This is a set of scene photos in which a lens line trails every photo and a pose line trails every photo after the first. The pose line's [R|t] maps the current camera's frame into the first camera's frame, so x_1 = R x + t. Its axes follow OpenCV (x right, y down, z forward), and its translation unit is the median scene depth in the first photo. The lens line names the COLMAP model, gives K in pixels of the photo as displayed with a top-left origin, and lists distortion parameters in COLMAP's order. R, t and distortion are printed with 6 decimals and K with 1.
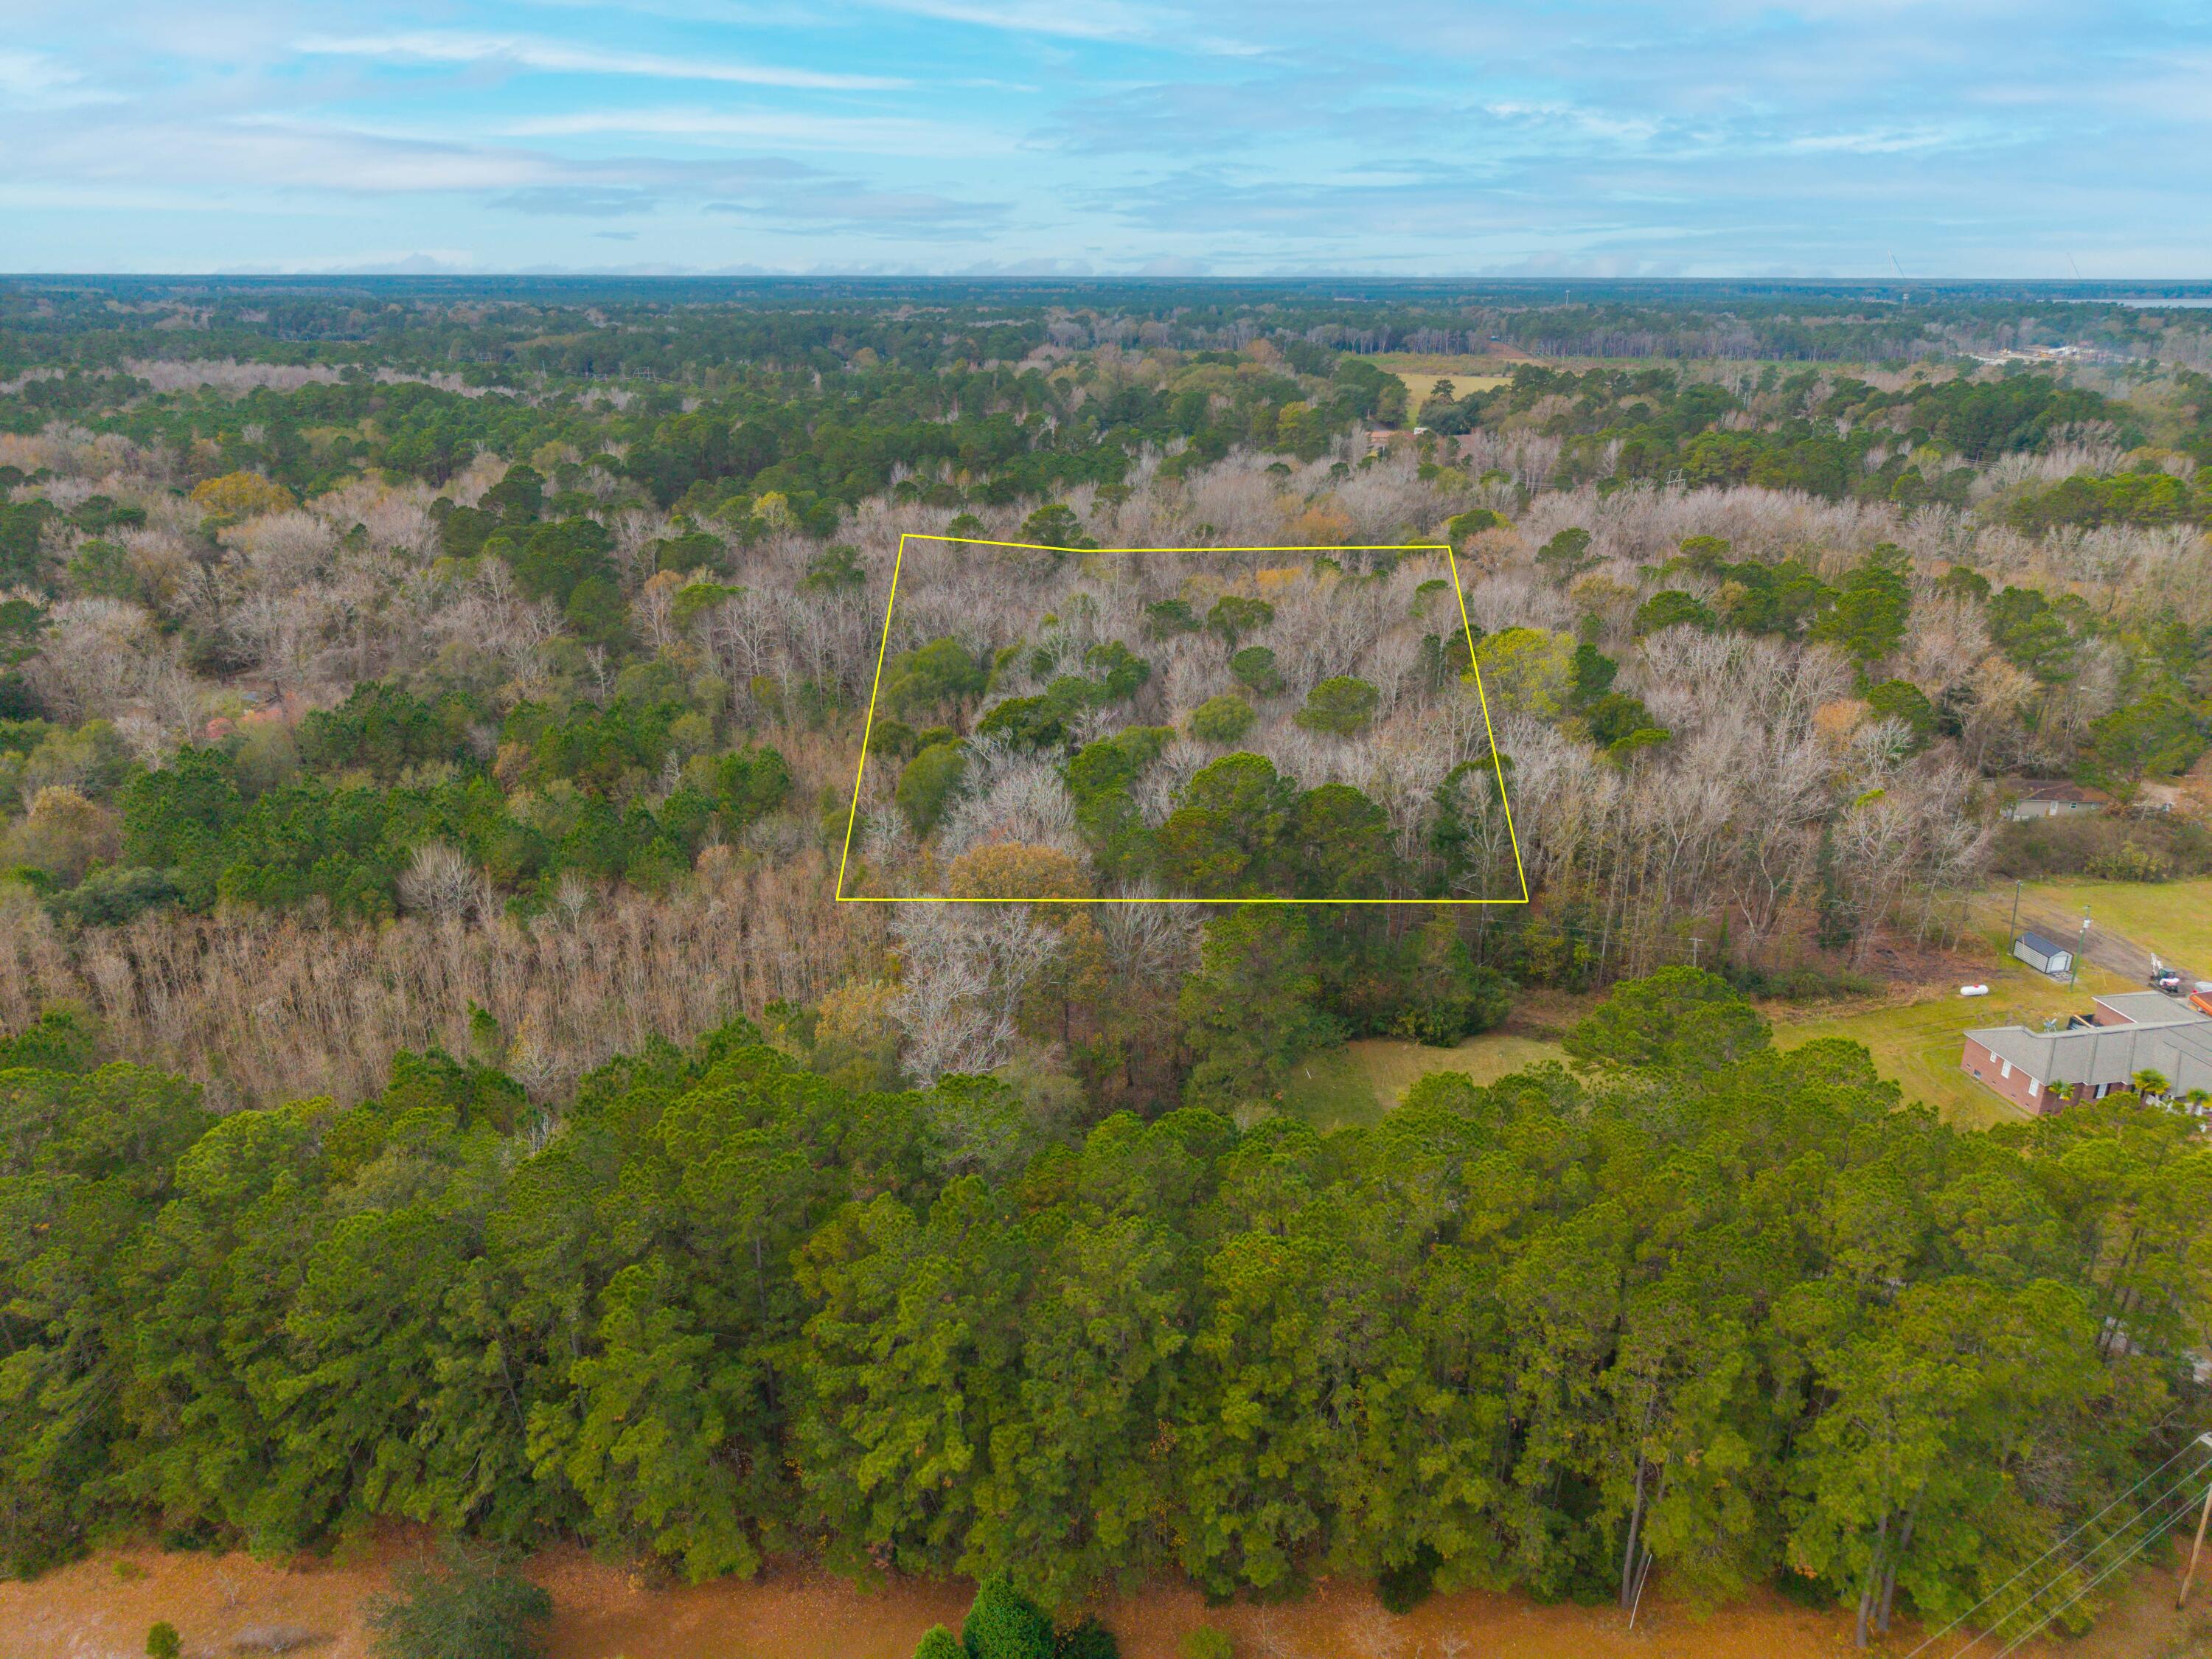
lens RADIAL K [[1484.8, 0, 1102.5], [0, 1484.8, 833.3], [0, 0, 1]] dist [0.018868, -0.017160]
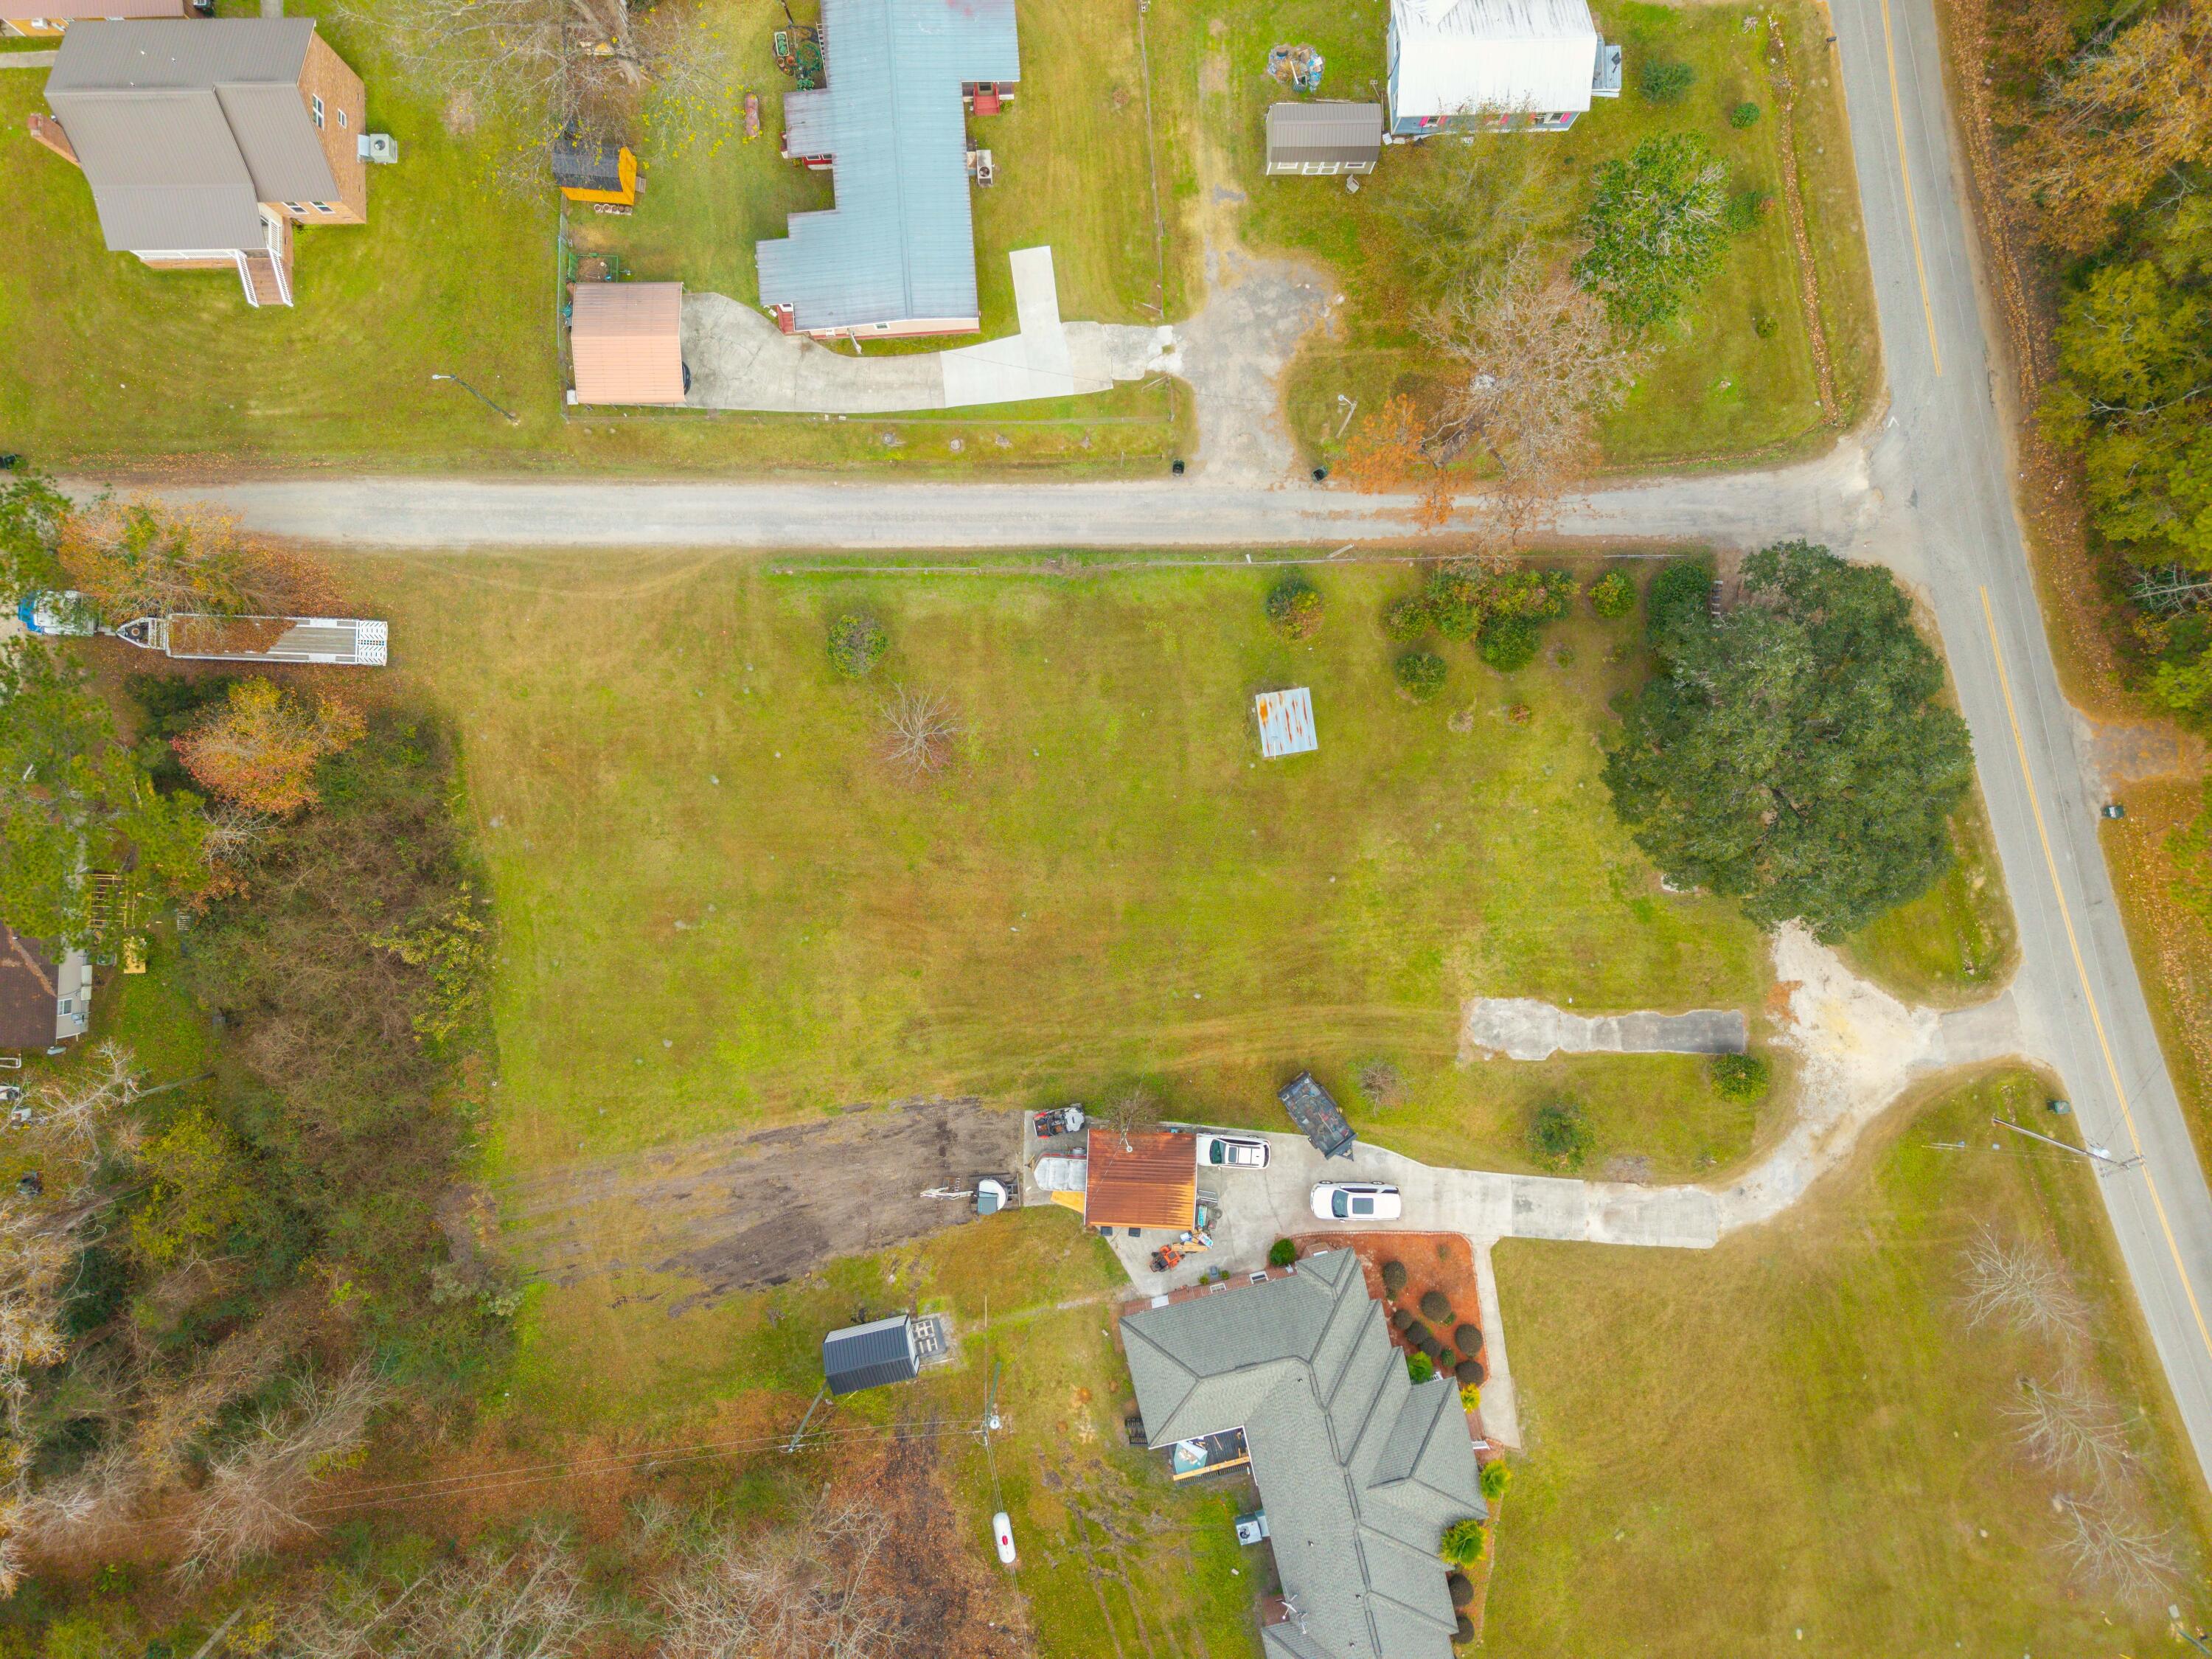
lens RADIAL K [[1484.8, 0, 1098.8], [0, 1484.8, 839.5], [0, 0, 1]] dist [0.018868, -0.017160]
pose [[-0.032820, -0.999447, -0.005342, 0.348121], [0.336198, -0.016073, 0.941654, -0.164514], [-0.941219, 0.029109, 0.336540, 0.318509]]
